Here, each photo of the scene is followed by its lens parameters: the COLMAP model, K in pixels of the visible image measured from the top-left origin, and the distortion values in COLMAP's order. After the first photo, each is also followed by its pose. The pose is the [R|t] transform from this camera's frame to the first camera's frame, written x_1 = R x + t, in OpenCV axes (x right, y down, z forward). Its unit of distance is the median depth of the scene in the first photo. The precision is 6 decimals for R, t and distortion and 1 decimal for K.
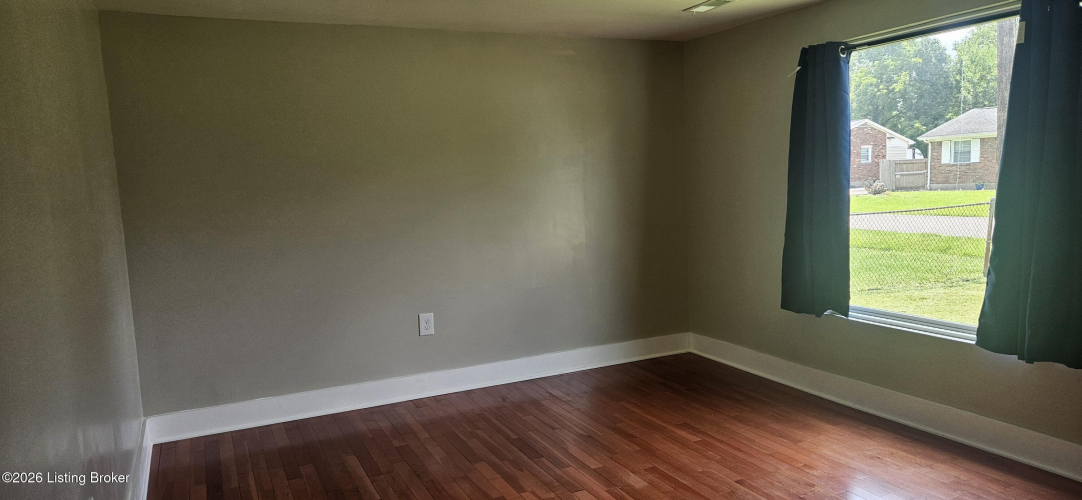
lens RADIAL K [[726.6, 0, 541.0], [0, 726.6, 250.0], [0, 0, 1]] dist [-0.000992, -0.000952]
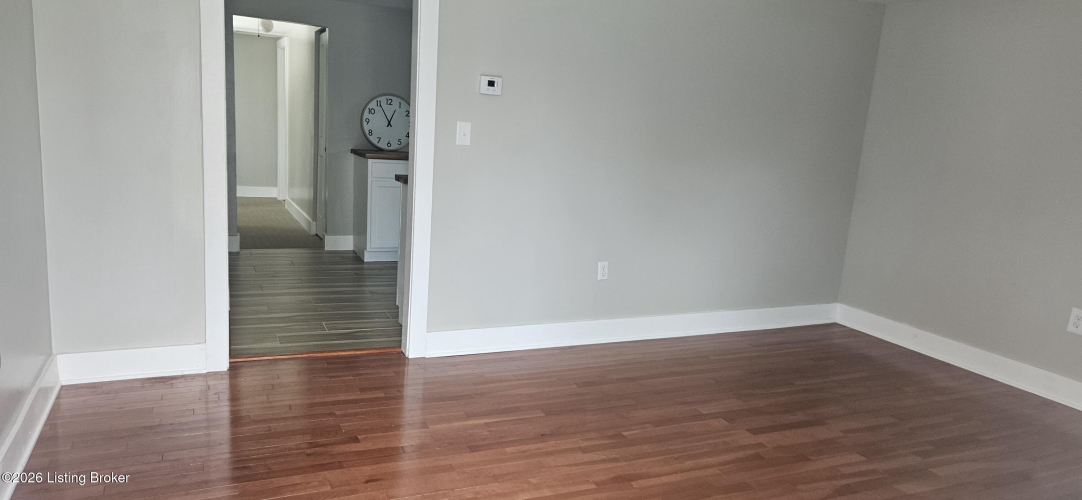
lens RADIAL K [[726.6, 0, 541.0], [0, 726.6, 250.0], [0, 0, 1]] dist [-0.000992, -0.000952]
pose [[-0.015942, 0.222413, -0.974822, 0.887788], [-0.176313, 0.959043, 0.221697, -0.076346], [0.984205, 0.175408, 0.023925, 0.451321]]
